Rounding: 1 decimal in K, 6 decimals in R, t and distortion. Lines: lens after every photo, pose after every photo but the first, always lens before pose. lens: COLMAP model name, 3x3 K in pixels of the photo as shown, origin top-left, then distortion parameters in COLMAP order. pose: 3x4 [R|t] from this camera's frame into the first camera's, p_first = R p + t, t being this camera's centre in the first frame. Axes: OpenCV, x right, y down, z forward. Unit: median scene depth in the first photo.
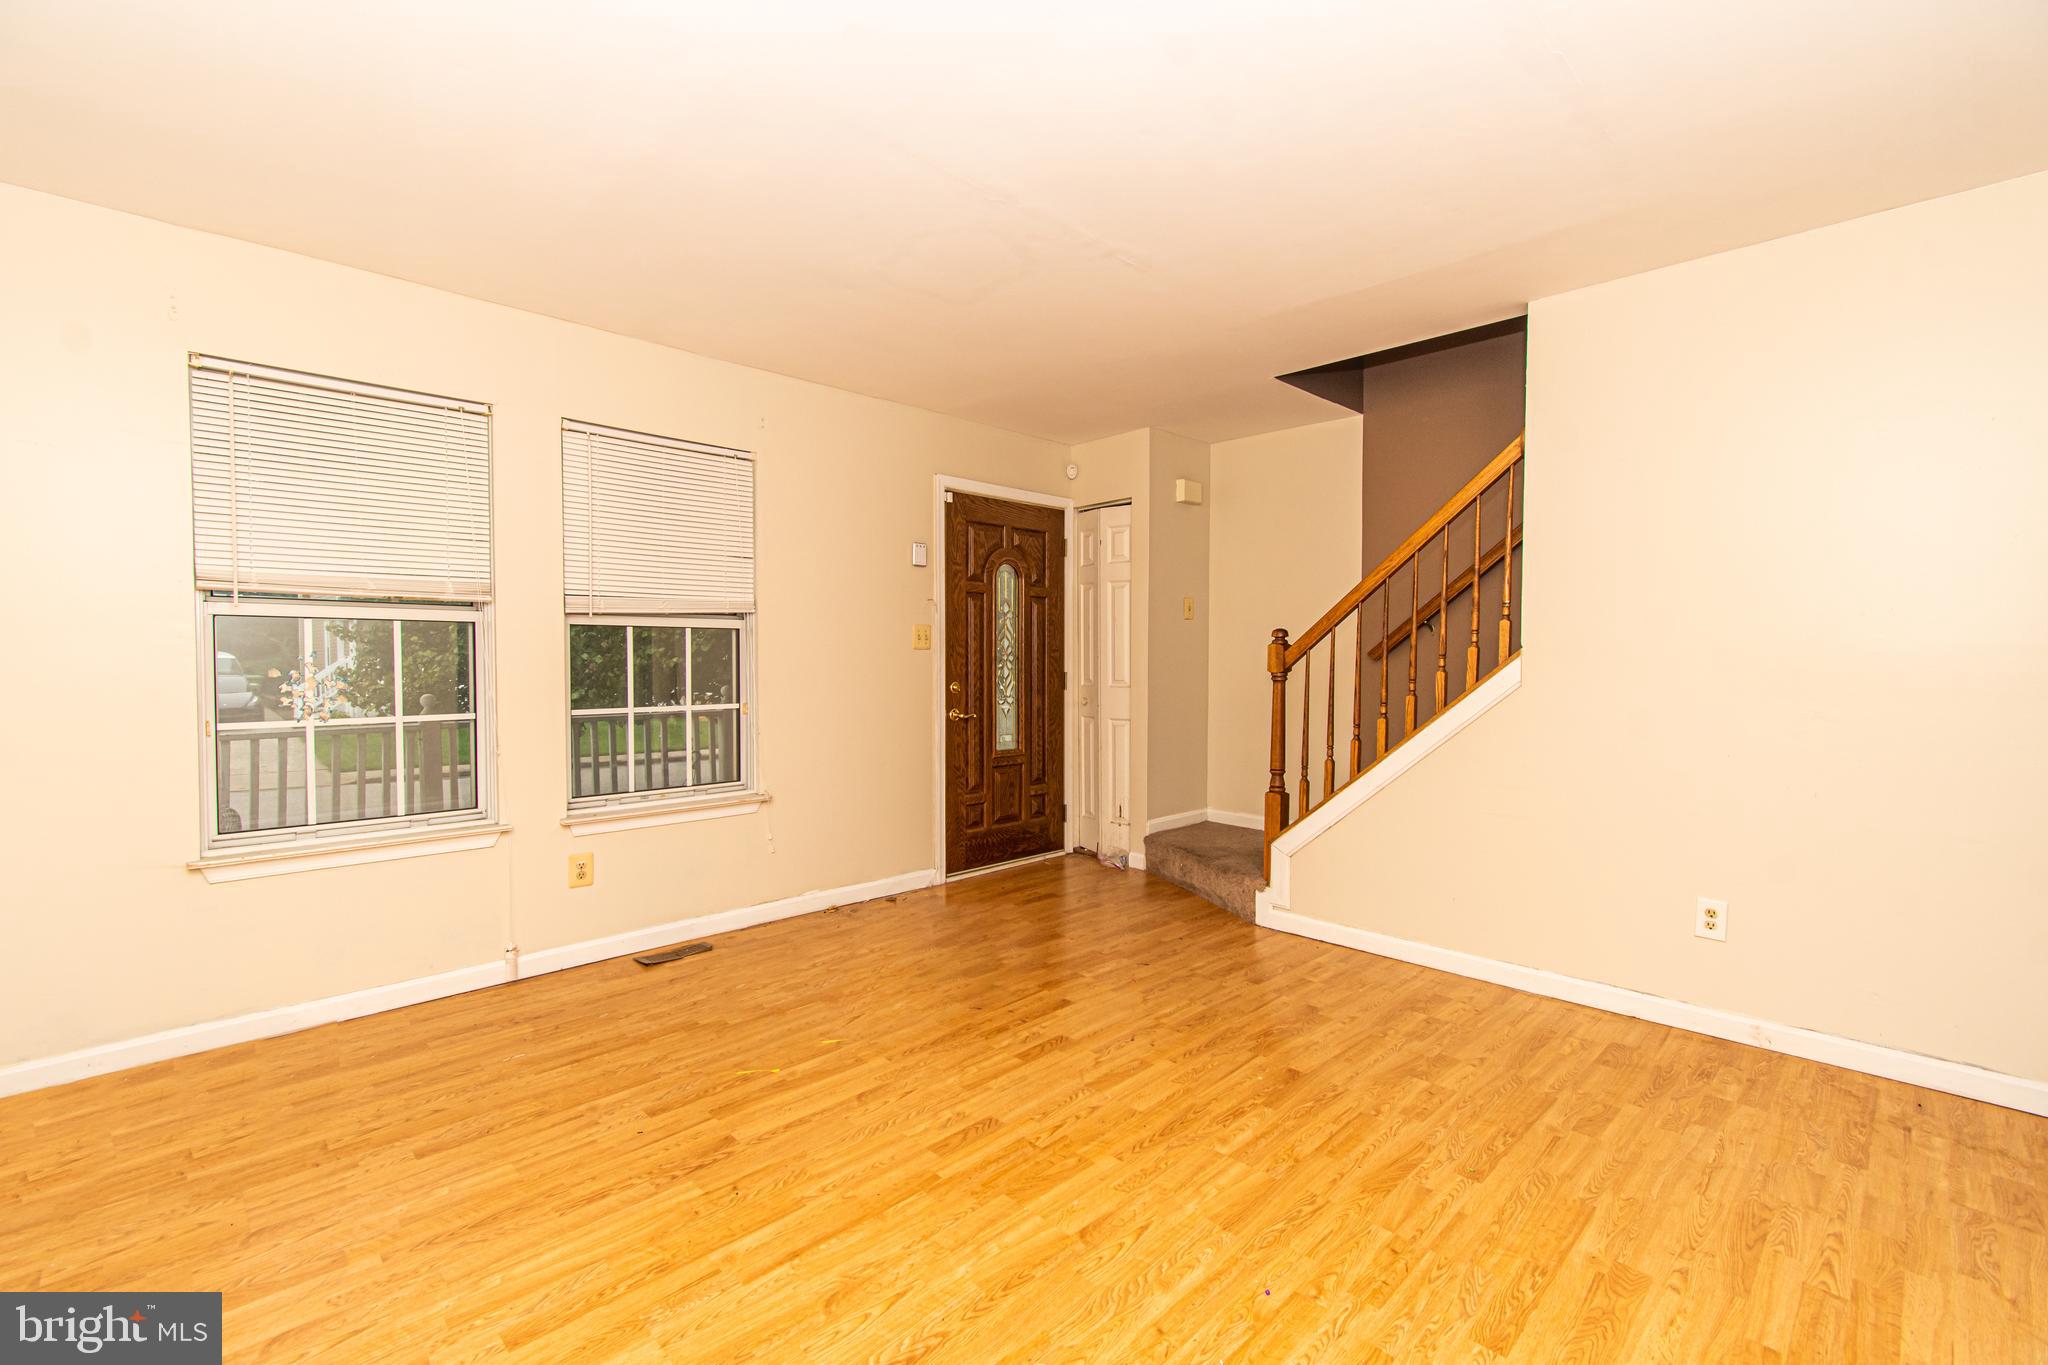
lens RADIAL K [[897.2, 0, 1024.9], [0, 897.2, 676.1], [0, 0, 1]] dist [-0.002365, -0.000562]
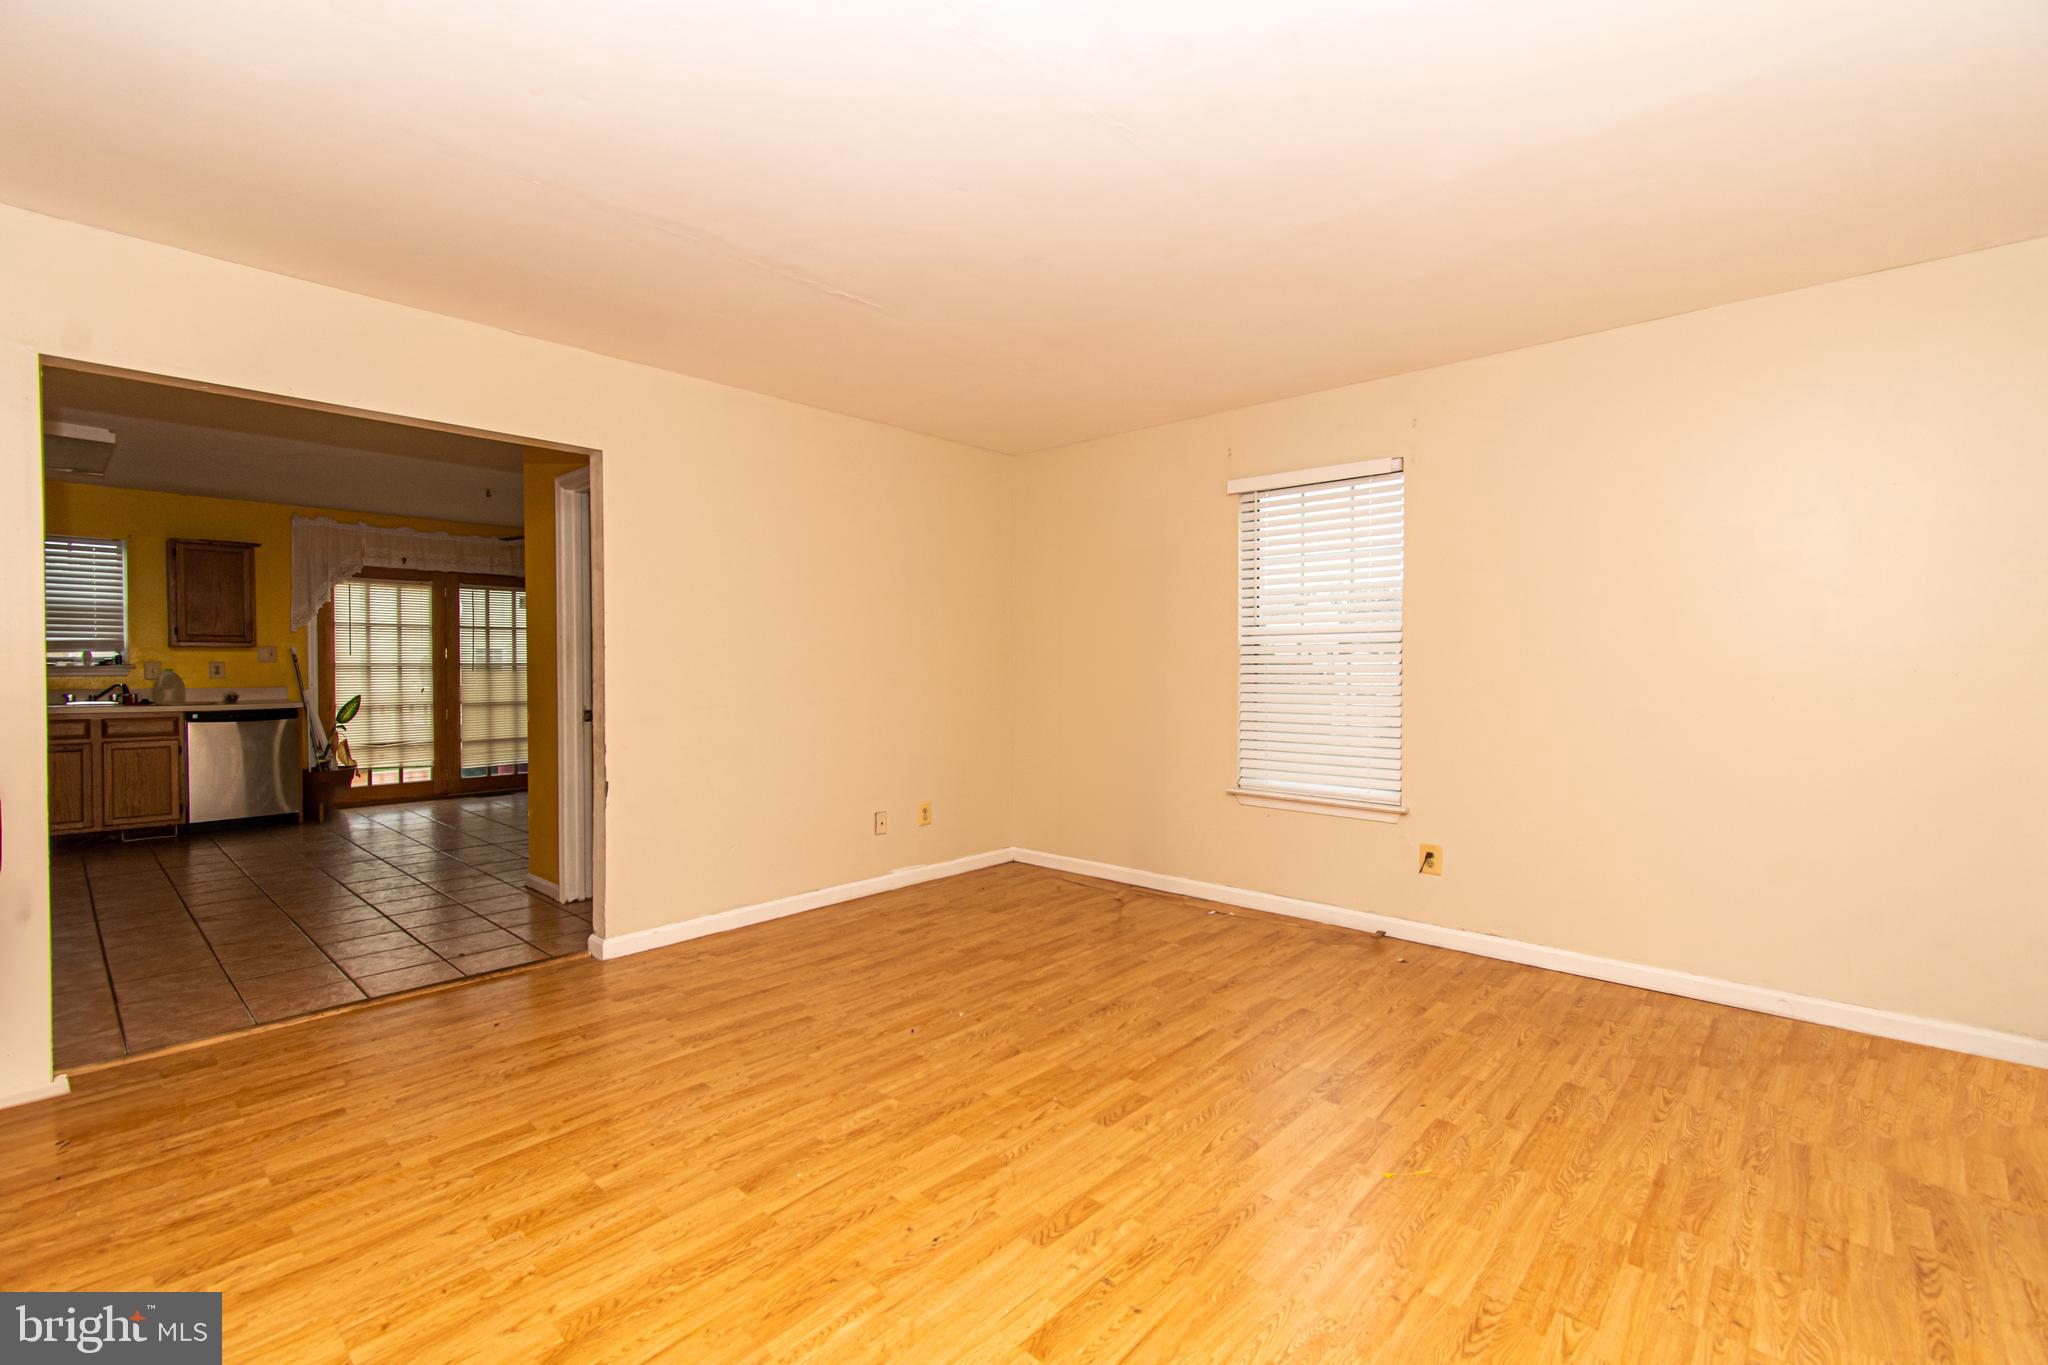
lens RADIAL K [[897.2, 0, 1030.1], [0, 897.2, 681.6], [0, 0, 1]] dist [-0.002365, -0.000562]
pose [[-0.998144, 0.000600, -0.060896, 0.106649], [-0.002031, 0.999067, 0.043140, -0.046691], [0.060865, 0.043184, -0.997211, 1.953798]]
